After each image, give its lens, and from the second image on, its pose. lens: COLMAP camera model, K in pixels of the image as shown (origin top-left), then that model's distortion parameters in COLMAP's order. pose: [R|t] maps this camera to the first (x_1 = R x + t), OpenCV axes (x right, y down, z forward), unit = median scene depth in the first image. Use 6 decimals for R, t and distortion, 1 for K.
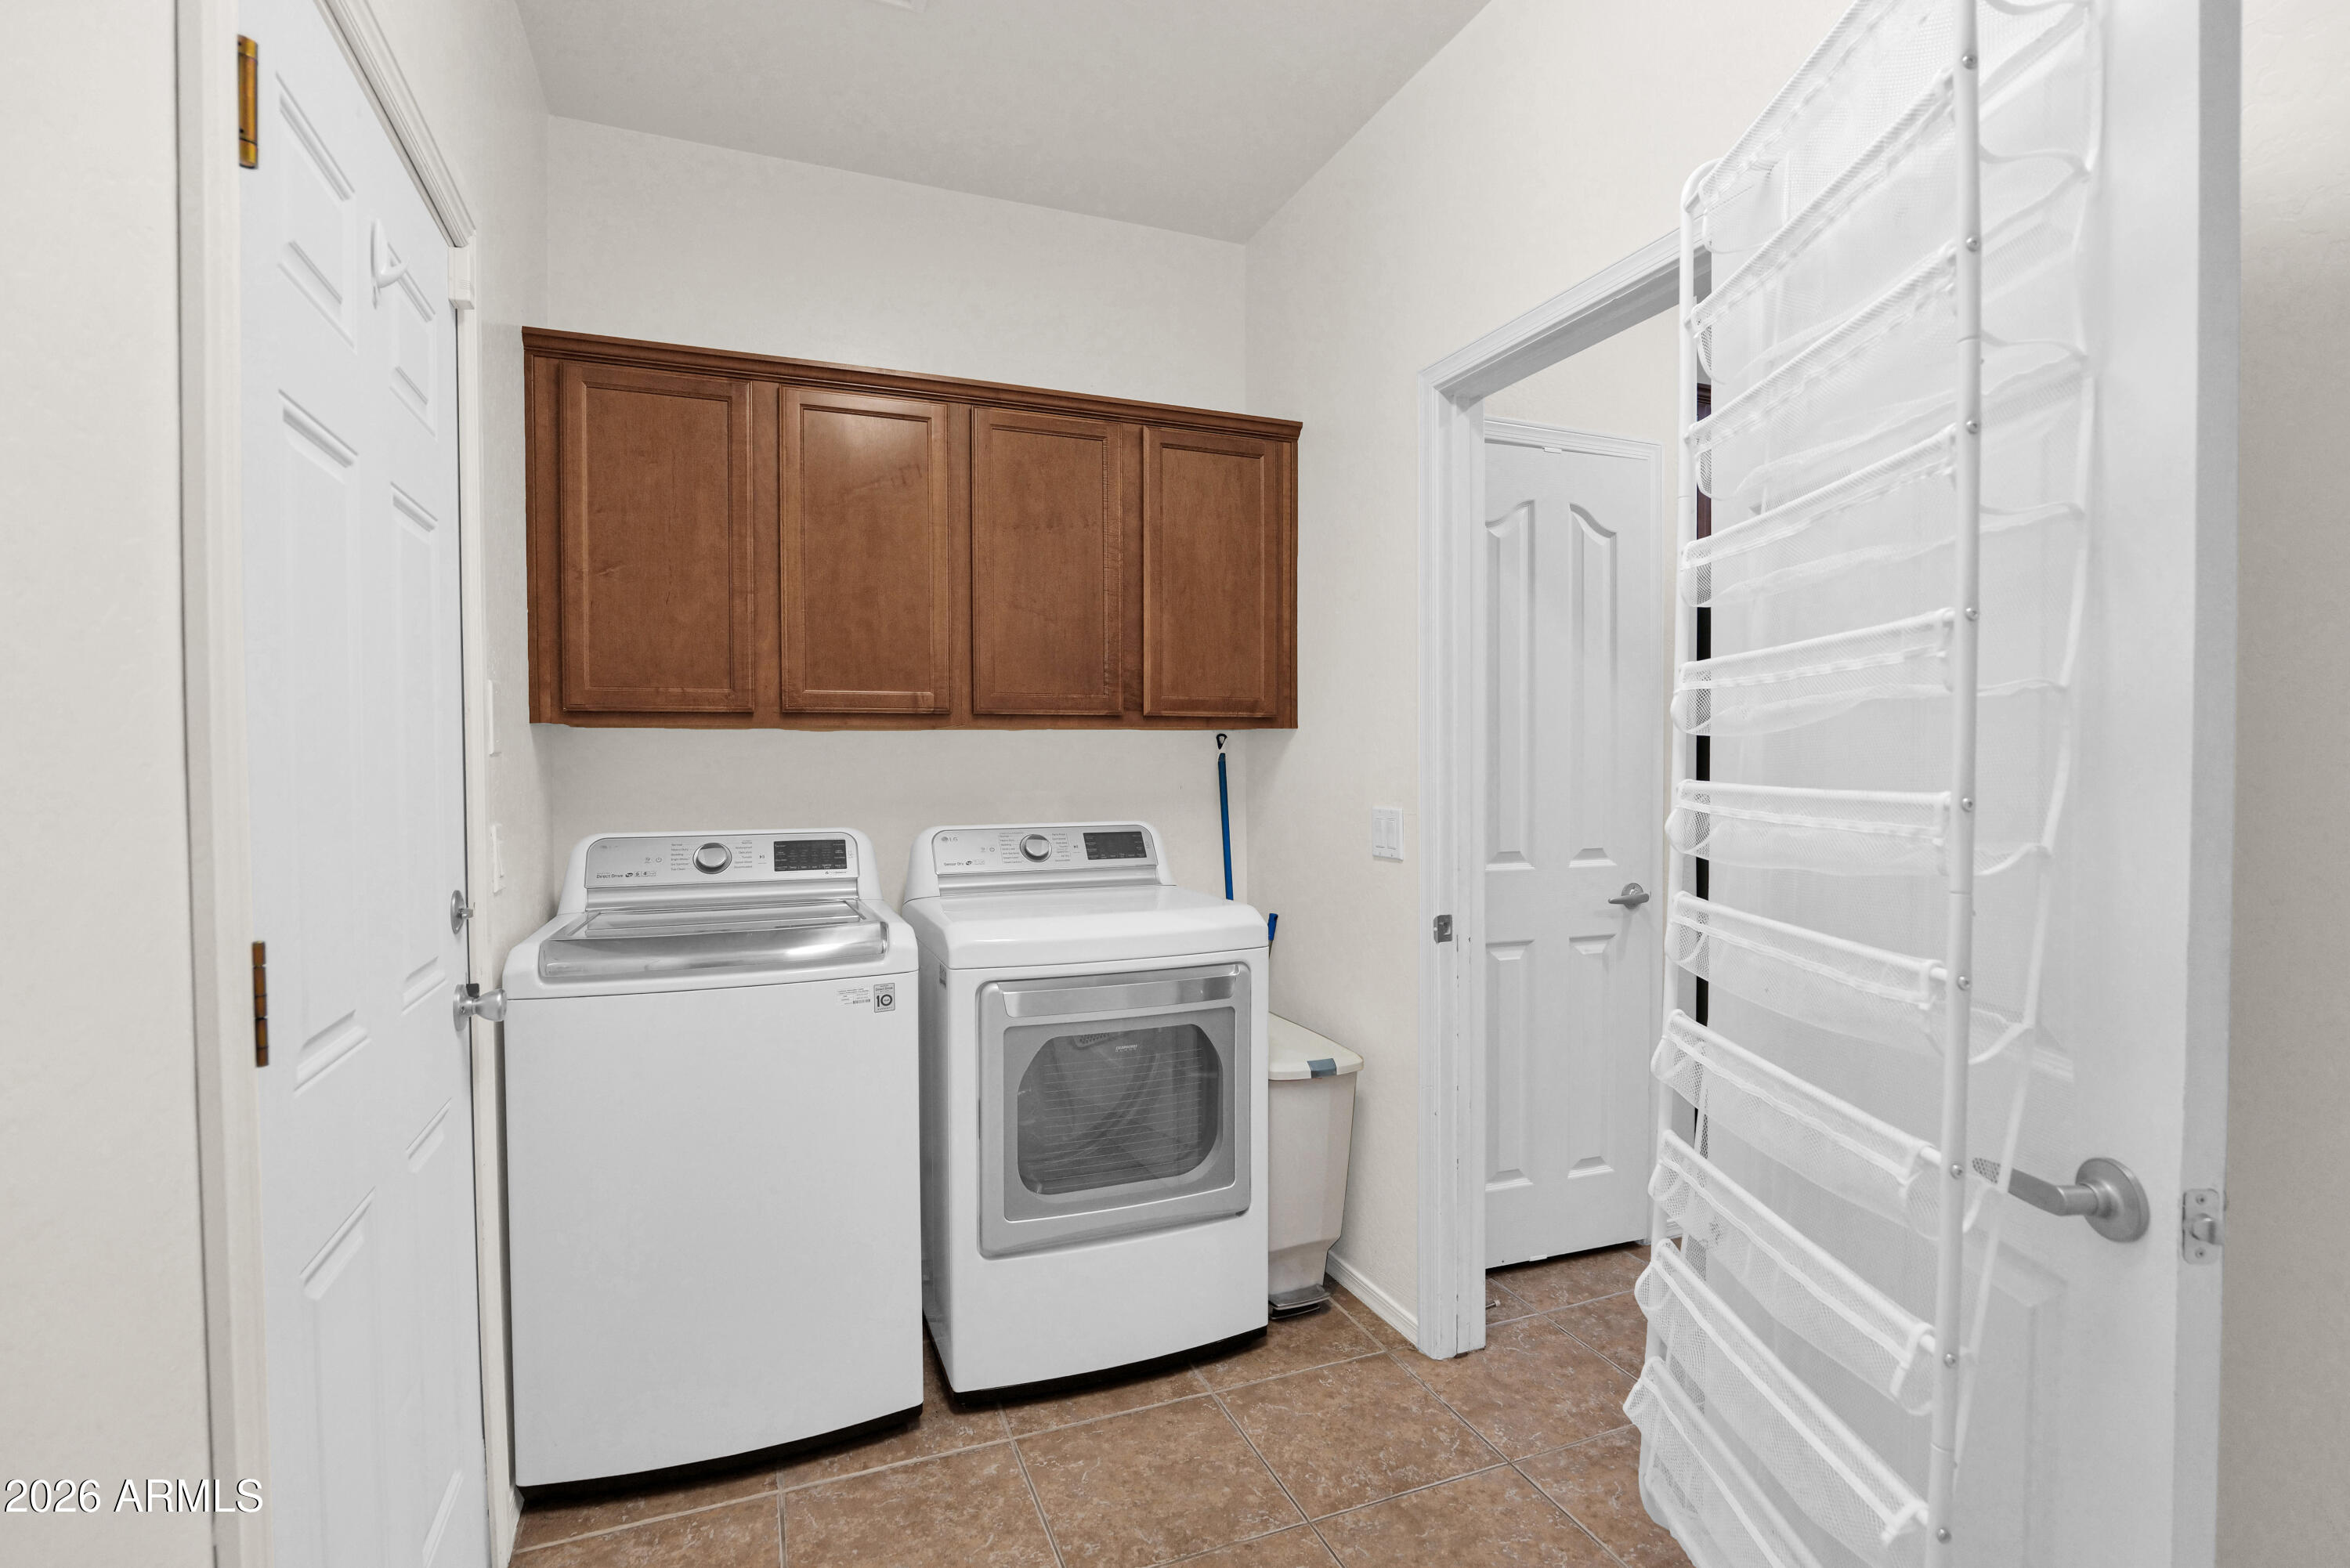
lens RADIAL K [[1098.5, 0, 1179.9], [0, 1098.5, 775.3], [0, 0, 1]] dist [-0.026405, 0.006218]
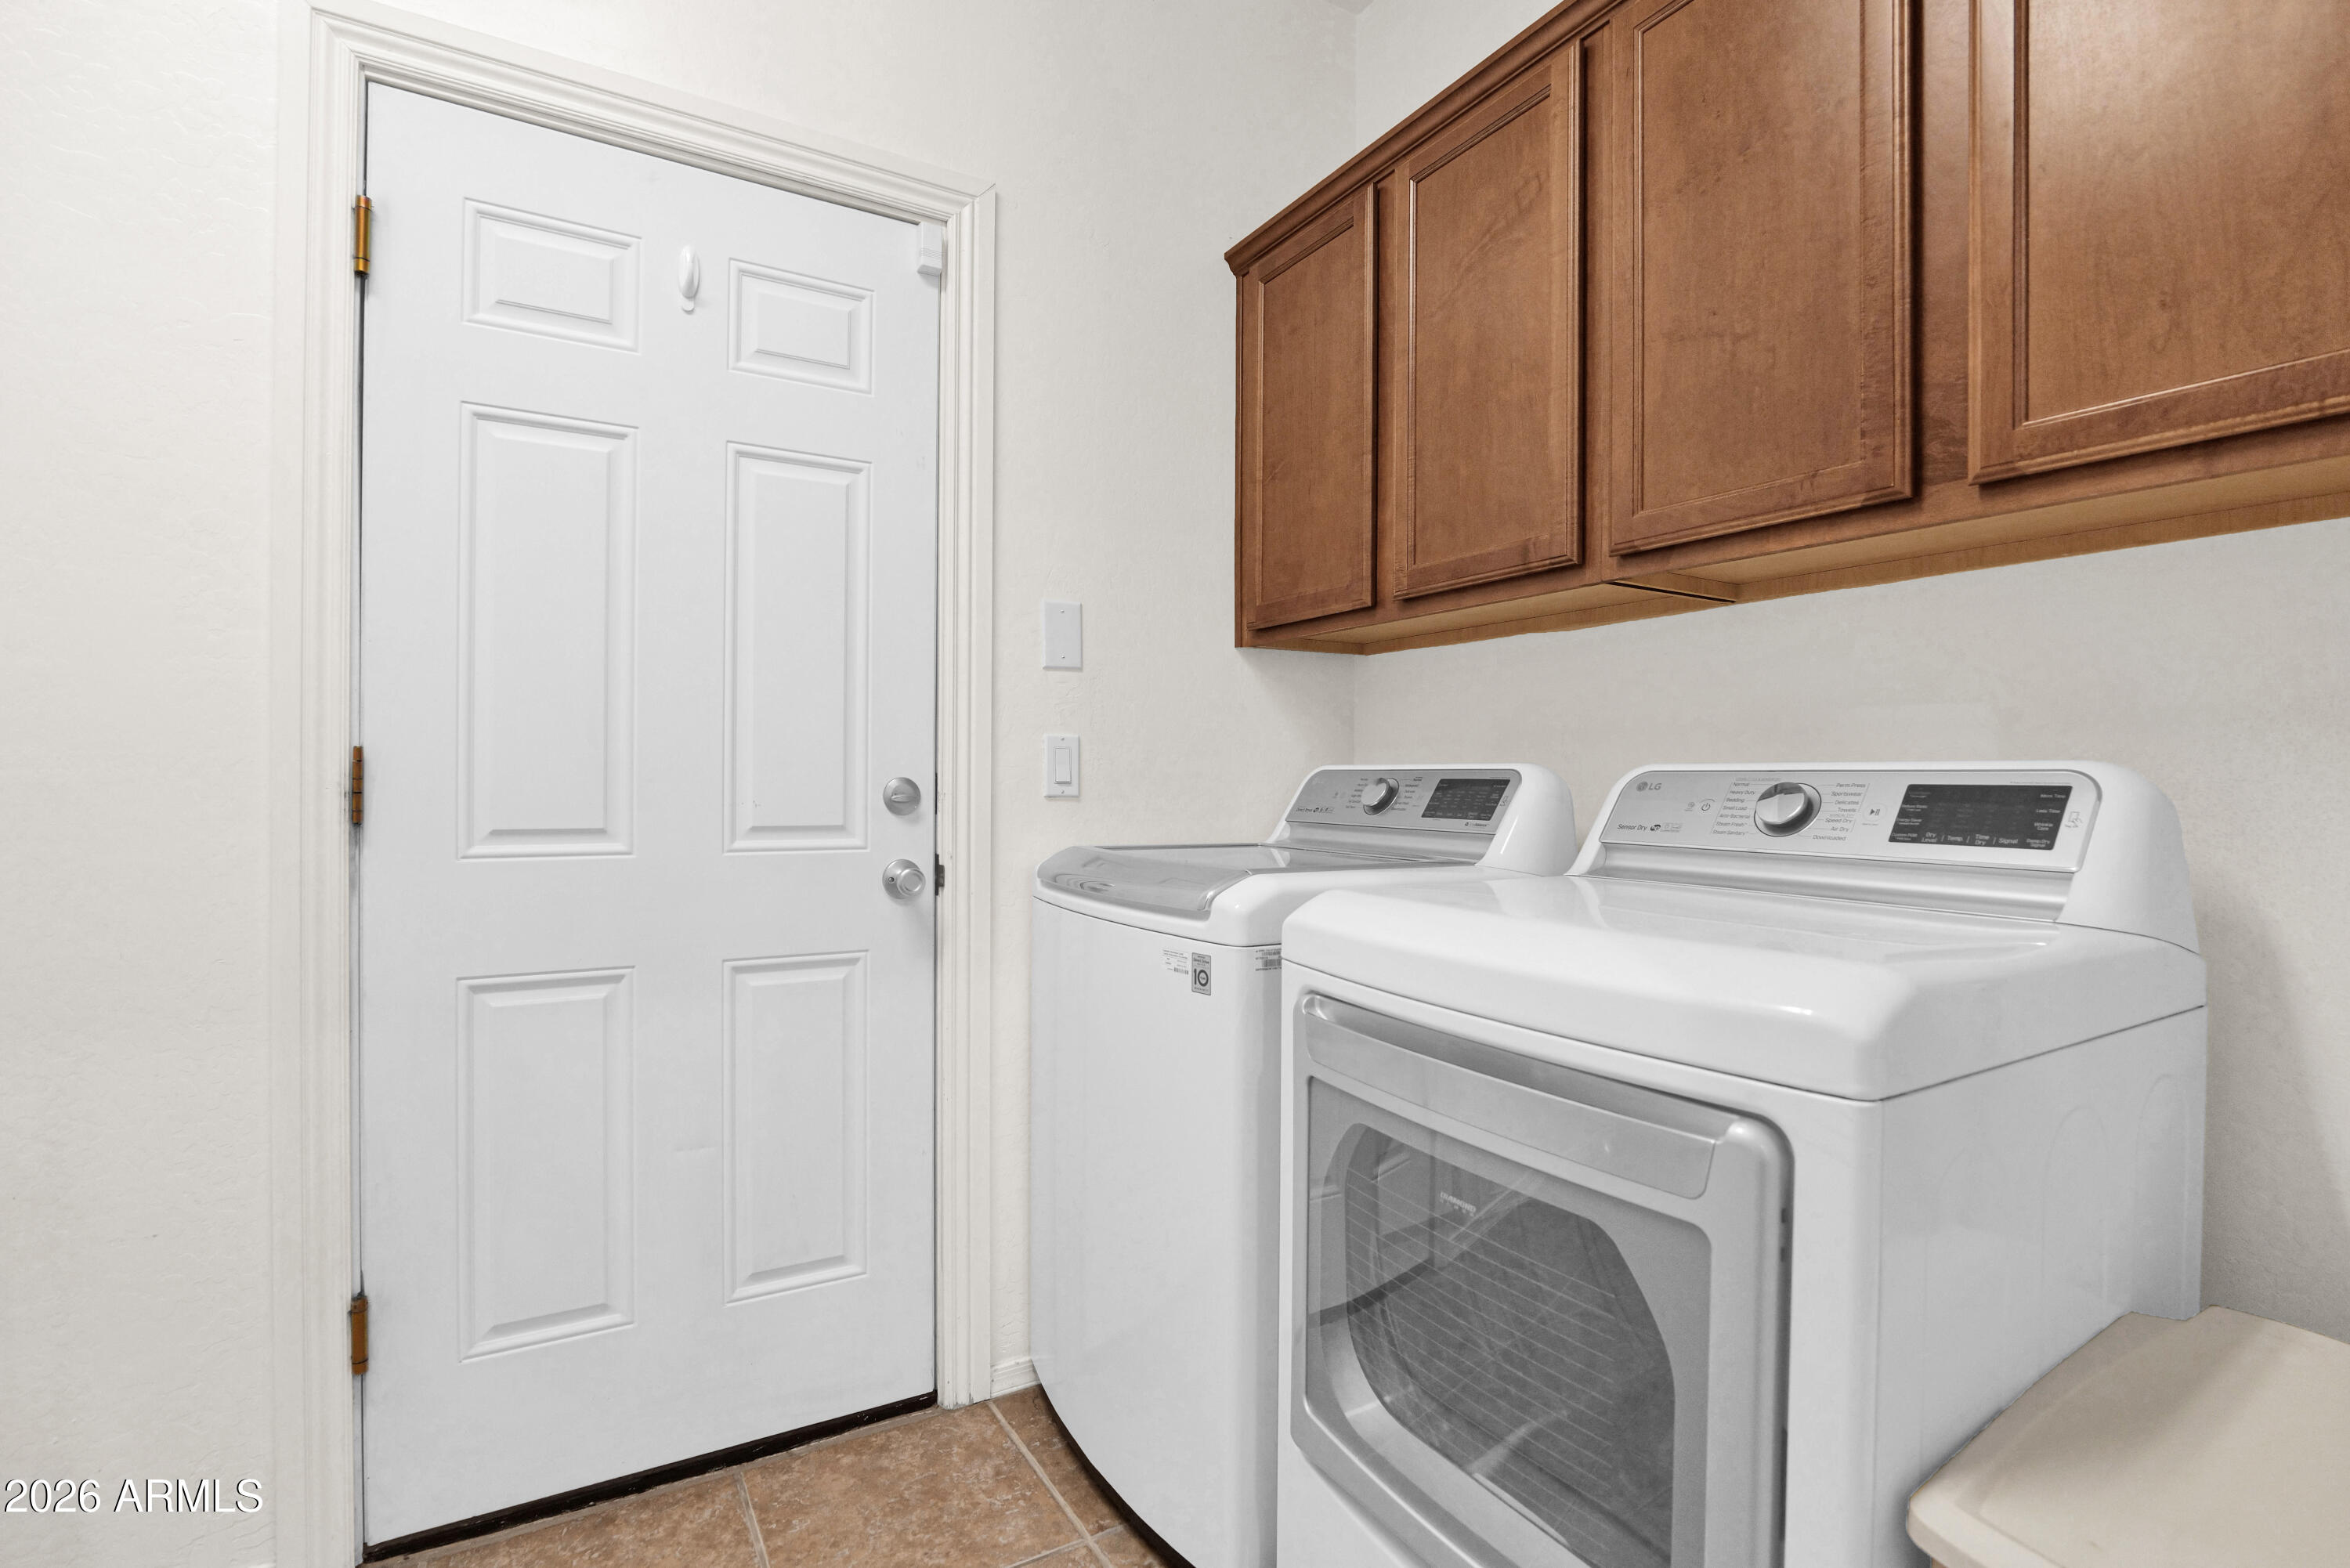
lens RADIAL K [[1098.5, 0, 1179.9], [0, 1098.5, 775.3], [0, 0, 1]] dist [-0.026405, 0.006218]
pose [[0.151630, 0.007142, -0.988412, 0.381978], [-0.019548, 0.999800, 0.004226, 0.065828], [0.988244, 0.018680, 0.151739, 0.791567]]
